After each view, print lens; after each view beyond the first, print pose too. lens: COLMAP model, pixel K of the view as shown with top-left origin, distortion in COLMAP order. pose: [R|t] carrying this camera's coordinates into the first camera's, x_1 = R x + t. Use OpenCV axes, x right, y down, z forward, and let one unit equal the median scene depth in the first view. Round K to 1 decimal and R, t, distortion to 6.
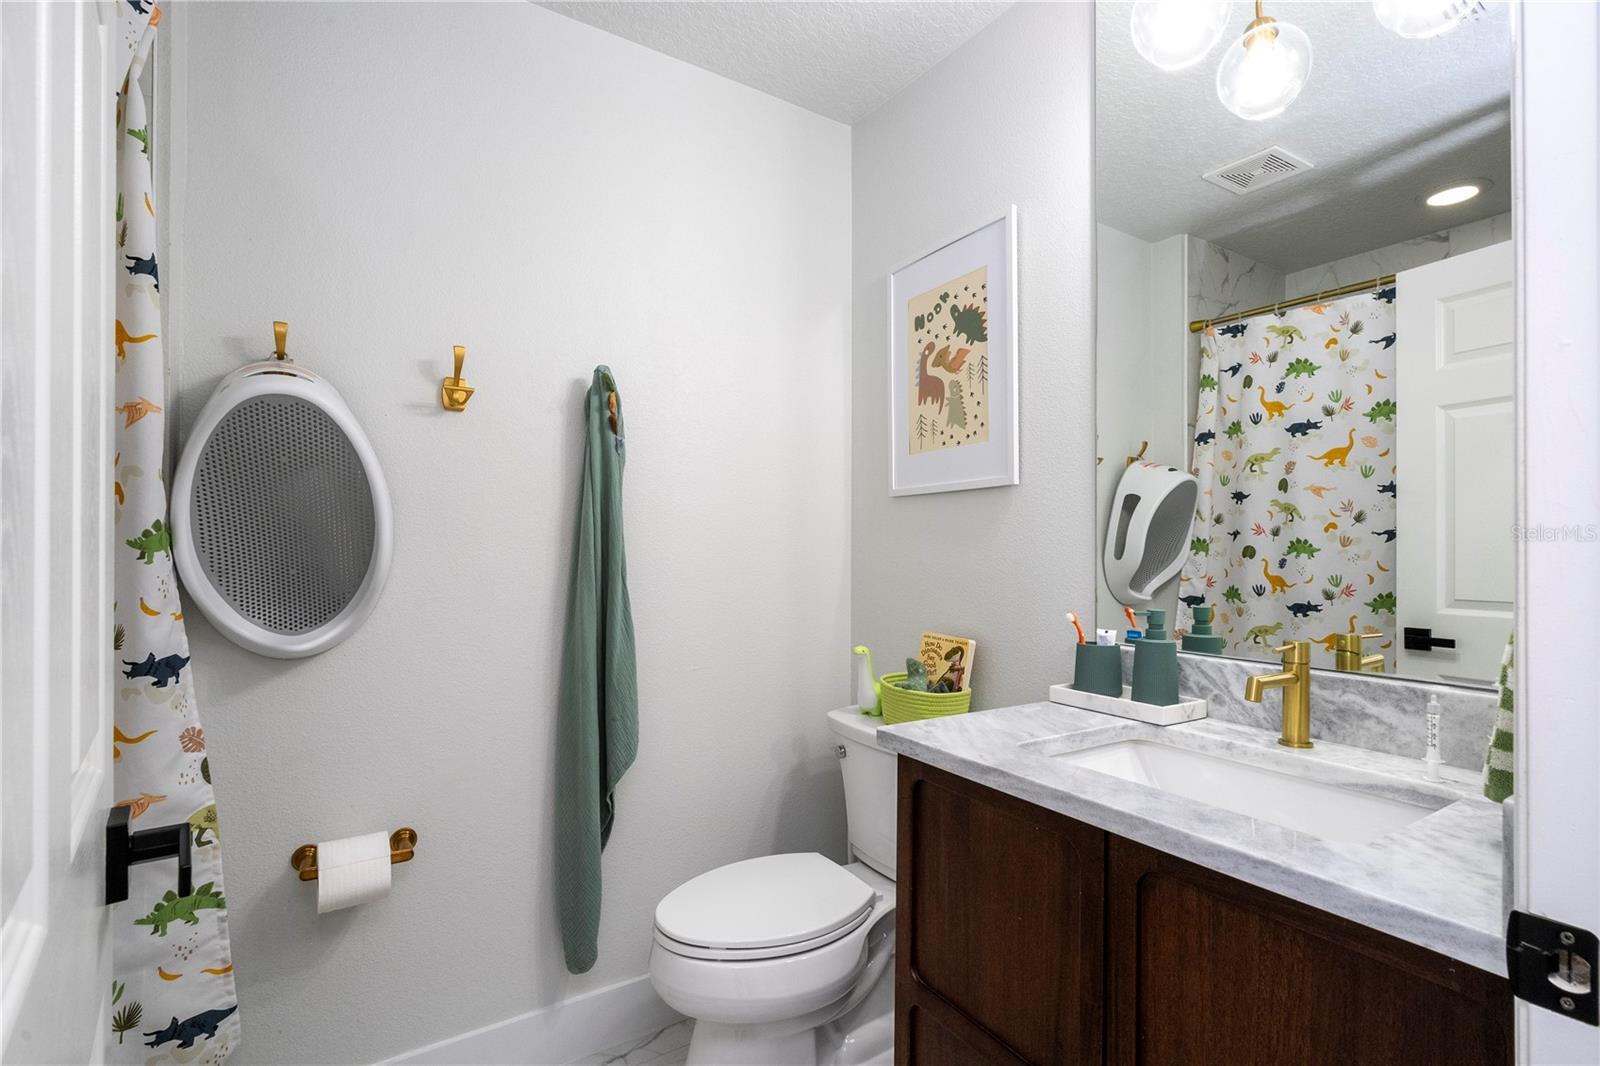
lens RADIAL K [[739.3, 0, 821.5], [0, 739.3, 529.4], [0, 0, 1]] dist [0.001593, 0.000052]
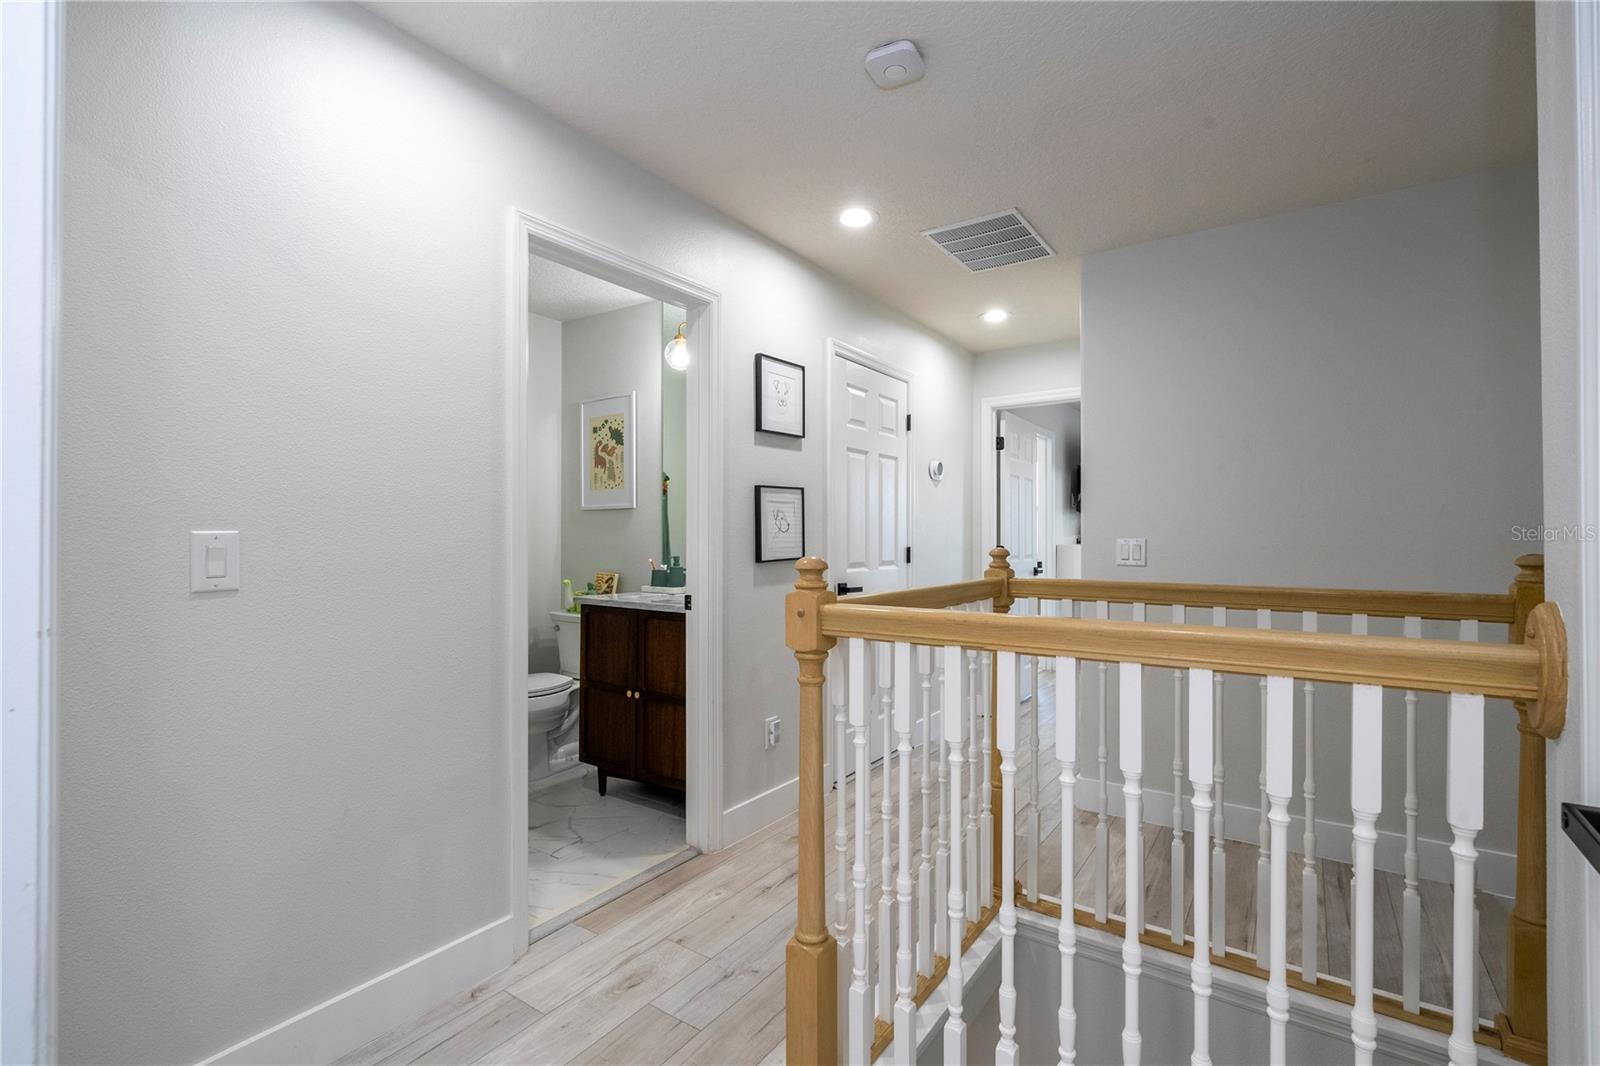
lens RADIAL K [[716.8, 0, 803.0], [0, 716.8, 529.4], [0, 0, 1]] dist [0.001576, 0.003972]
pose [[0.928818, 0.001659, 0.370533, -0.083862], [-0.004911, 0.999957, 0.007834, -0.009620], [-0.370504, -0.009096, 0.928786, -1.246399]]
